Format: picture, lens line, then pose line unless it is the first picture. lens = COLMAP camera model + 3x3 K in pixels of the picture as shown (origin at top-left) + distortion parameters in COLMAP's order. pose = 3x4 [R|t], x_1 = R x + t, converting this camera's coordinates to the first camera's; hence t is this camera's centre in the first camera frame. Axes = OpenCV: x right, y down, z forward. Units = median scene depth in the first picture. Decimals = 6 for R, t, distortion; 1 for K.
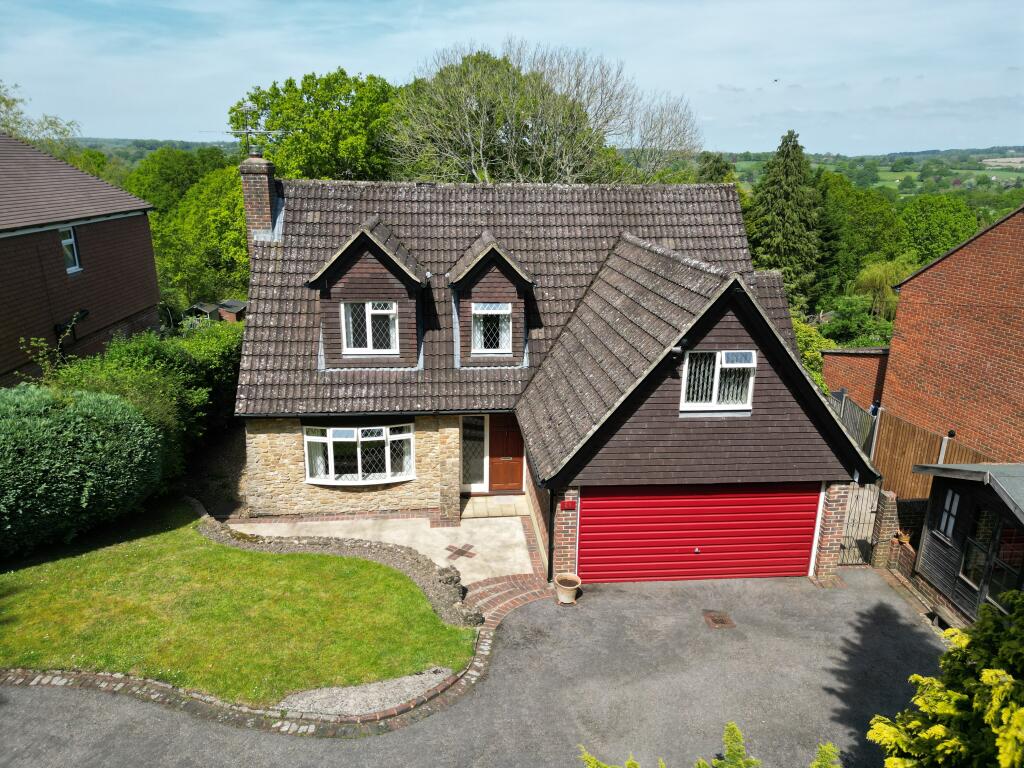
lens RADIAL K [[721.0, 0, 507.9], [0, 721.0, 382.8], [0, 0, 1]] dist [0.046402, -0.016546]
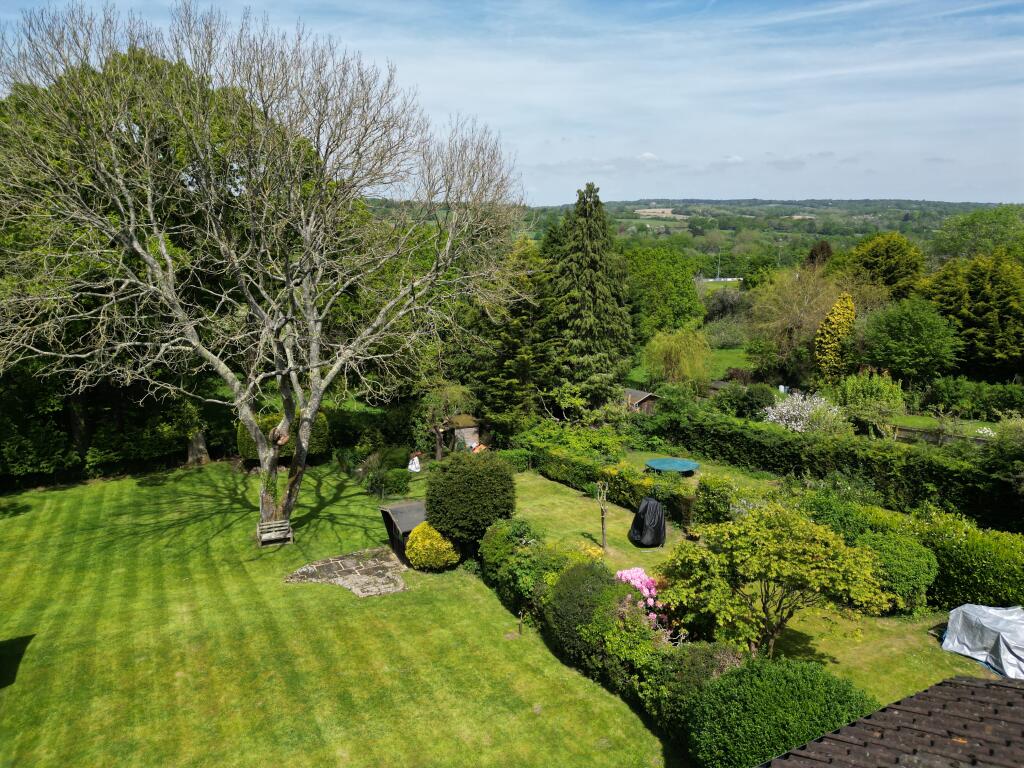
lens RADIAL K [[721.0, 0, 512.3], [0, 721.0, 391.8], [0, 0, 1]] dist [0.046402, -0.016546]
pose [[0.922743, -0.097855, 0.372787, -0.006676], [0.116547, 0.992794, -0.027880, -0.390301], [-0.367372, 0.069173, 0.927498, 1.135439]]
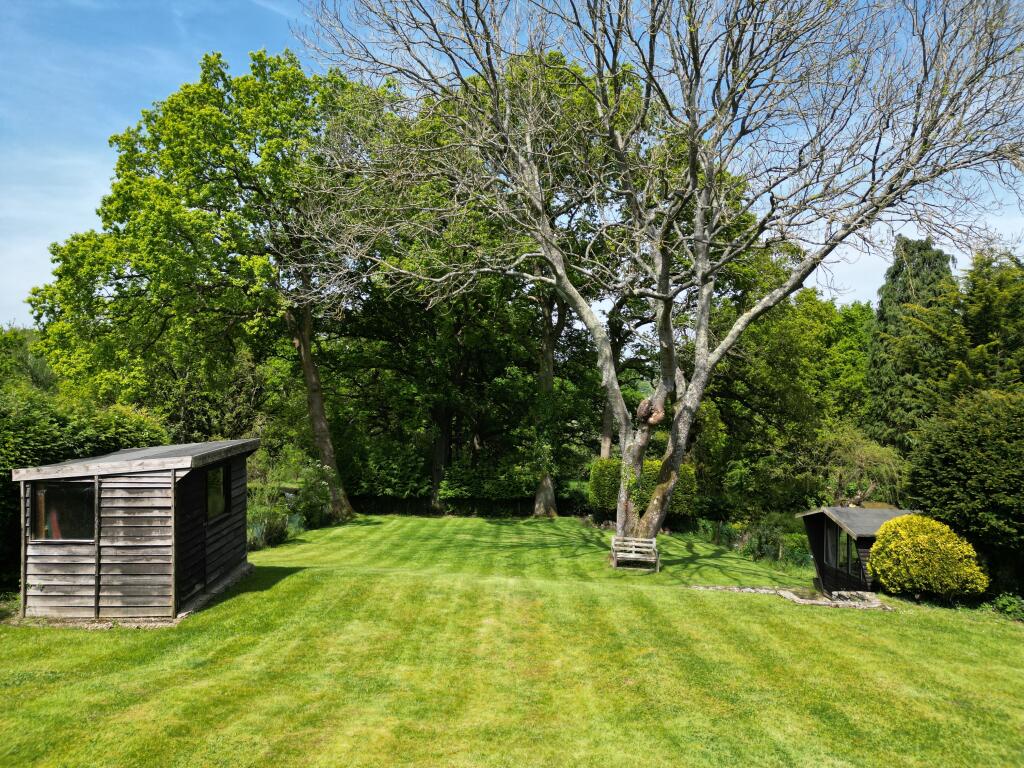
lens RADIAL K [[721.0, 0, 504.9], [0, 721.0, 386.7], [0, 0, 1]] dist [0.046402, -0.016546]
pose [[0.995990, -0.021757, -0.086775, -0.029815], [-0.003279, 0.960446, -0.278447, -0.086582], [0.089401, 0.277615, 0.956524, 1.720905]]
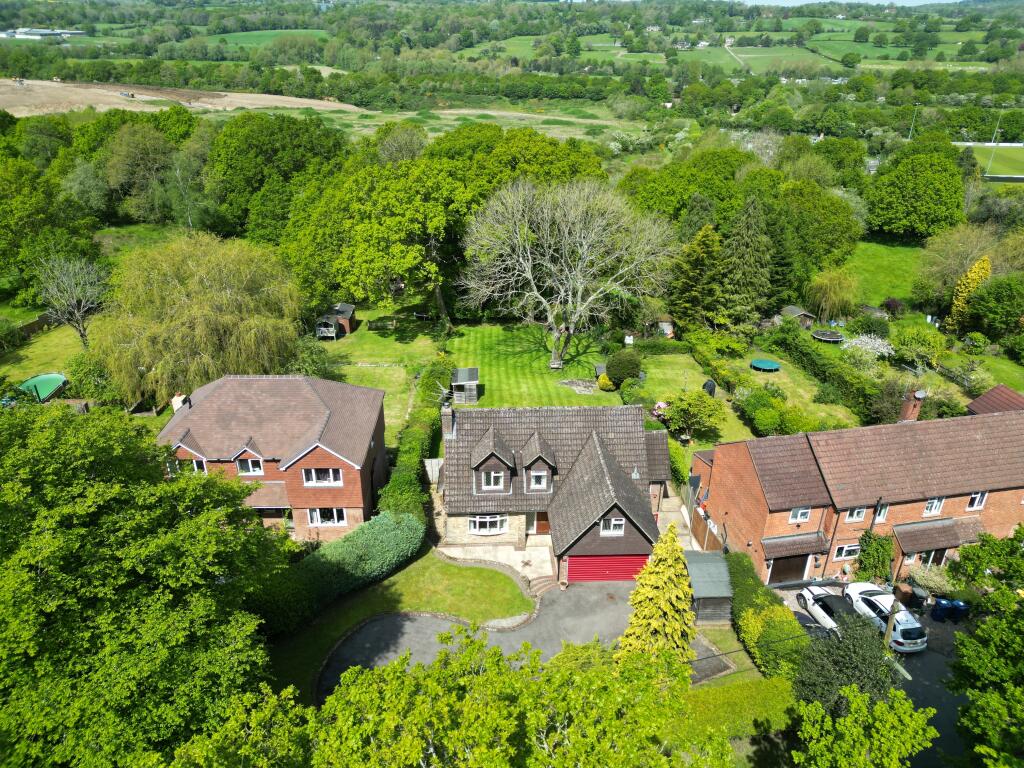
lens RADIAL K [[721.0, 0, 499.1], [0, 721.0, 367.0], [0, 0, 1]] dist [0.046402, -0.016546]
pose [[0.998624, 0.013965, -0.050541, -0.037806], [-0.005935, 0.987794, 0.155655, -0.855356], [0.052098, -0.155141, 0.986518, -1.472046]]
